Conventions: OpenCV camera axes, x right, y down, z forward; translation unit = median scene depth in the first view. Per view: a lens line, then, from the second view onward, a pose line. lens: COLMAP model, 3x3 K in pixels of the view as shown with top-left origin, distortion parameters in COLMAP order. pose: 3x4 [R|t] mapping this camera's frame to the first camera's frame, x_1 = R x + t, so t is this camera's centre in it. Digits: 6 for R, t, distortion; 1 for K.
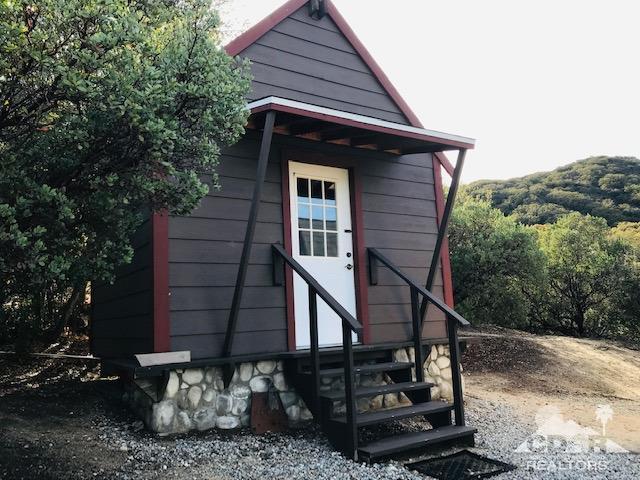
lens RADIAL K [[525.8, 0, 316.4], [0, 525.8, 235.3], [0, 0, 1]] dist [0.005939, 0.018758]
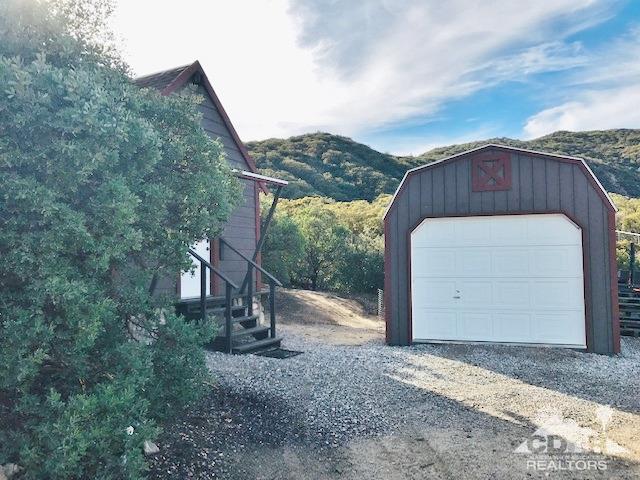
lens RADIAL K [[525.8, 0, 321.7], [0, 525.8, 241.1], [0, 0, 1]] dist [0.005939, 0.018758]
pose [[0.873563, 0.044467, 0.484676, -0.186937], [-0.092522, 0.992831, 0.075671, -0.053000], [-0.477837, -0.110946, 0.871414, -0.256885]]
